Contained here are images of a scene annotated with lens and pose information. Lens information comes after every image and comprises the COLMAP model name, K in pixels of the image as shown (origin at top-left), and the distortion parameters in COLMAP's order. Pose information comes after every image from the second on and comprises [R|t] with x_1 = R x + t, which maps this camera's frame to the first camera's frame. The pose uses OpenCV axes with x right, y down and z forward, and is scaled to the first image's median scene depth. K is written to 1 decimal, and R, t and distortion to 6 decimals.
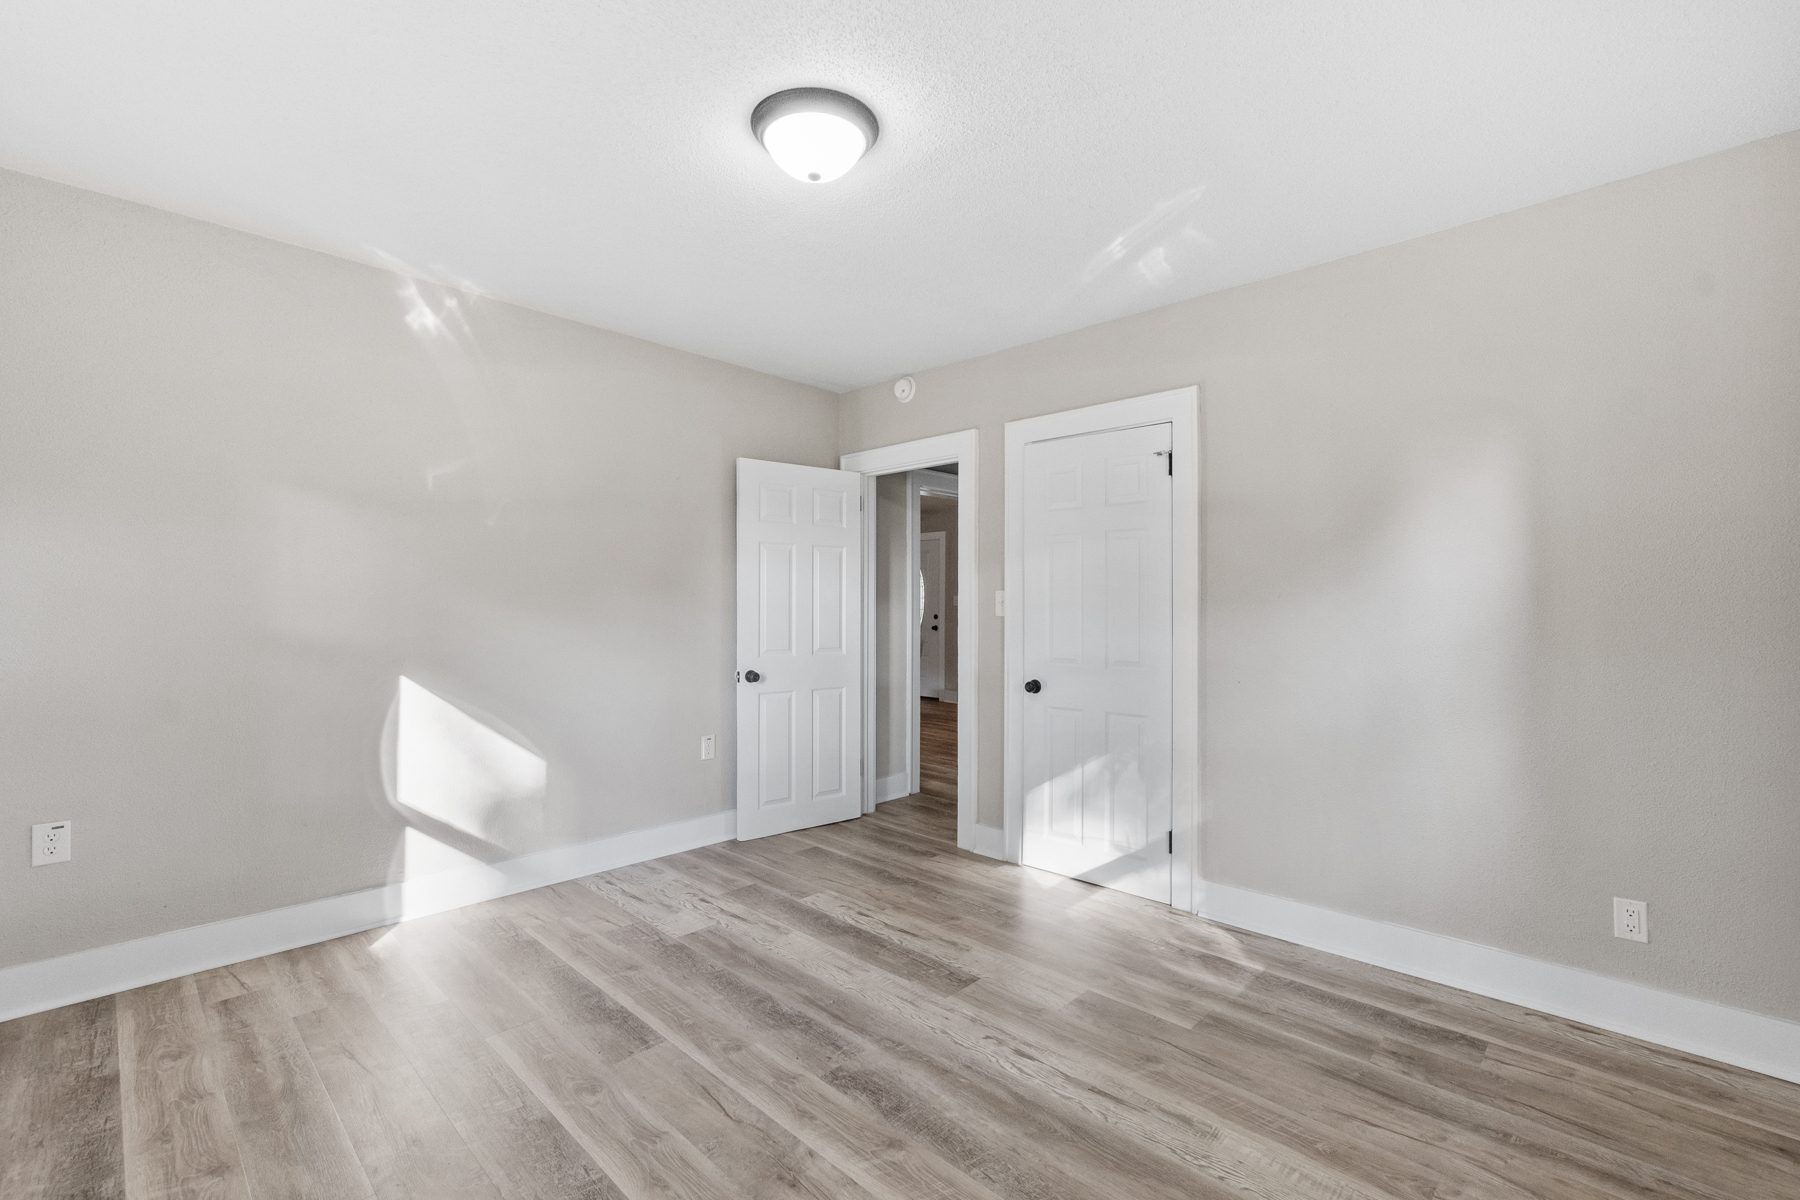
lens RADIAL K [[779.5, 0, 895.7], [0, 779.5, 604.0], [0, 0, 1]] dist [-0.010842, 0.003541]
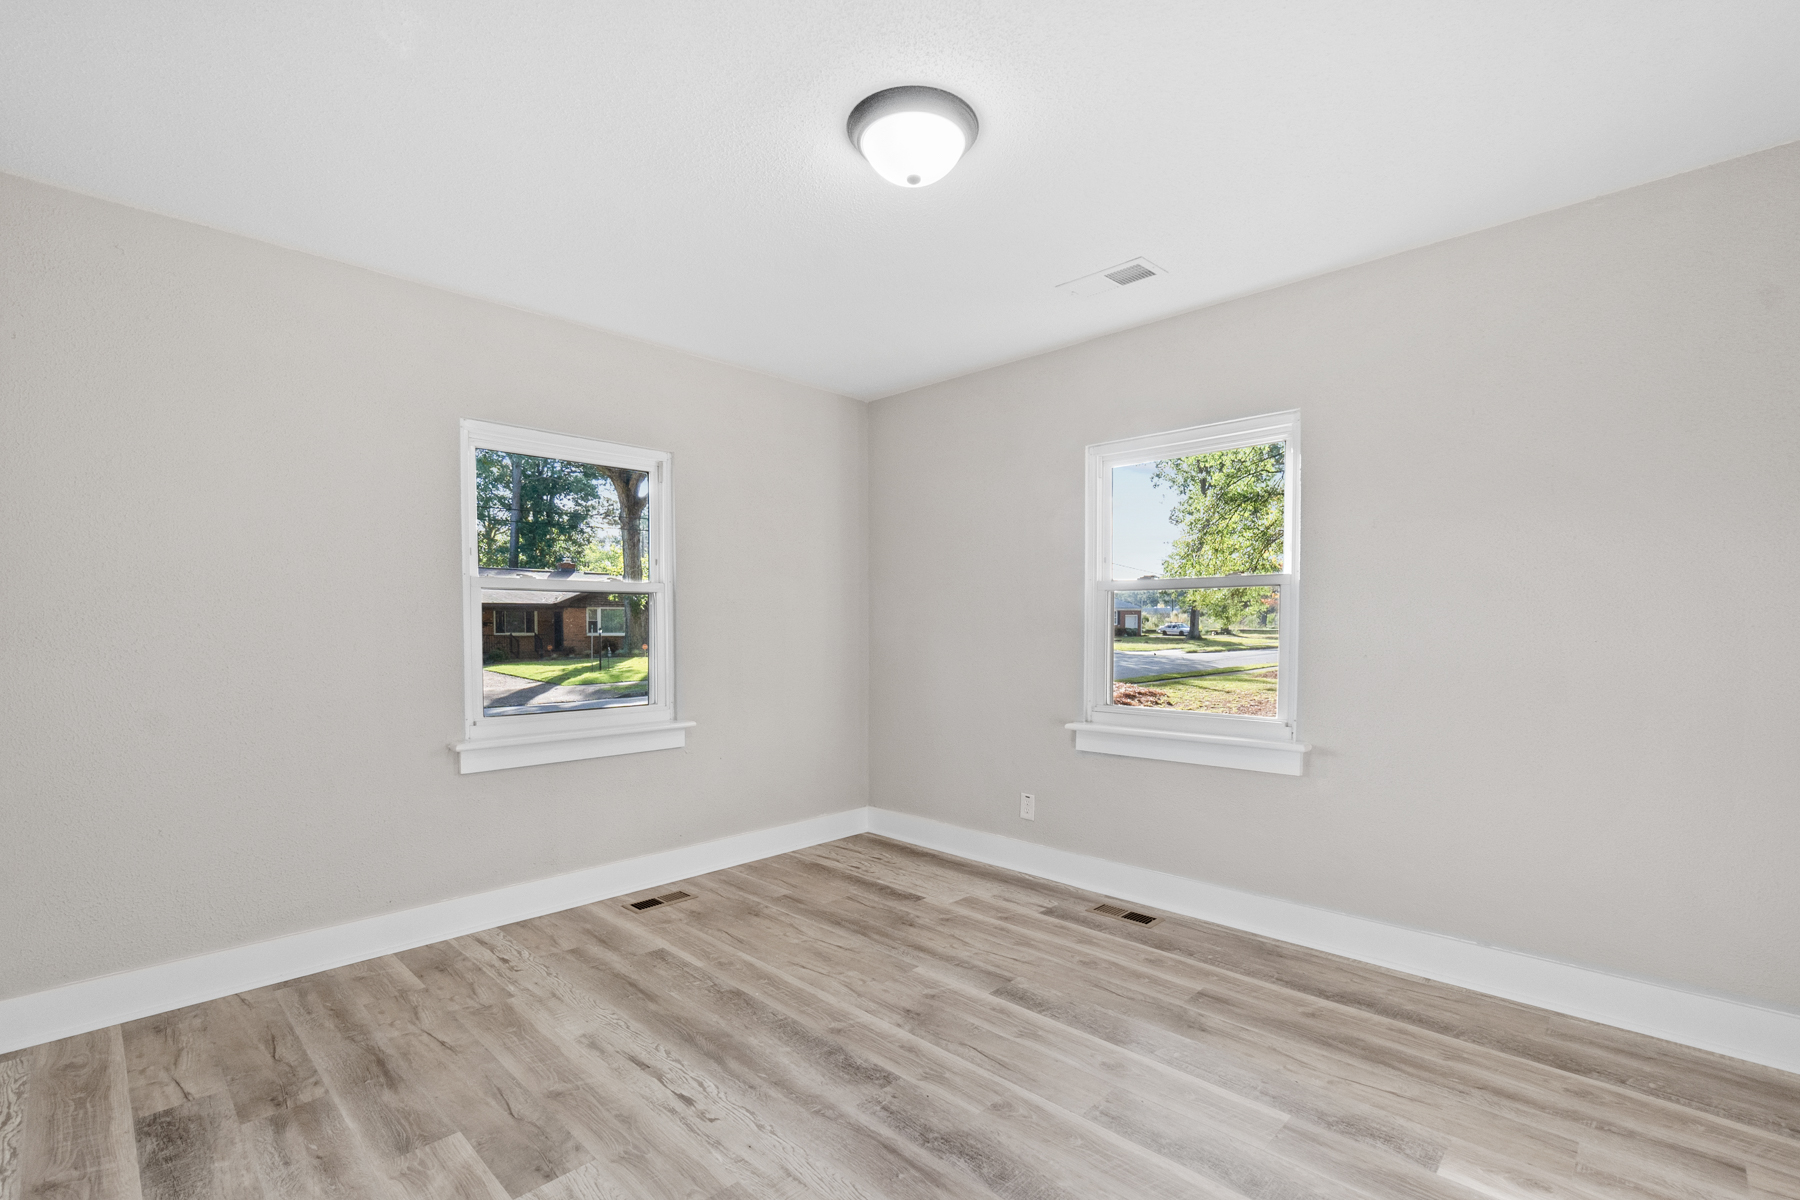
lens RADIAL K [[779.5, 0, 904.3], [0, 779.5, 609.9], [0, 0, 1]] dist [-0.010842, 0.003541]
pose [[-0.999989, -0.004515, 0.000934, -0.098999], [-0.004530, 0.999851, -0.016674, 0.007597], [-0.000859, -0.016678, -0.999861, 2.016620]]
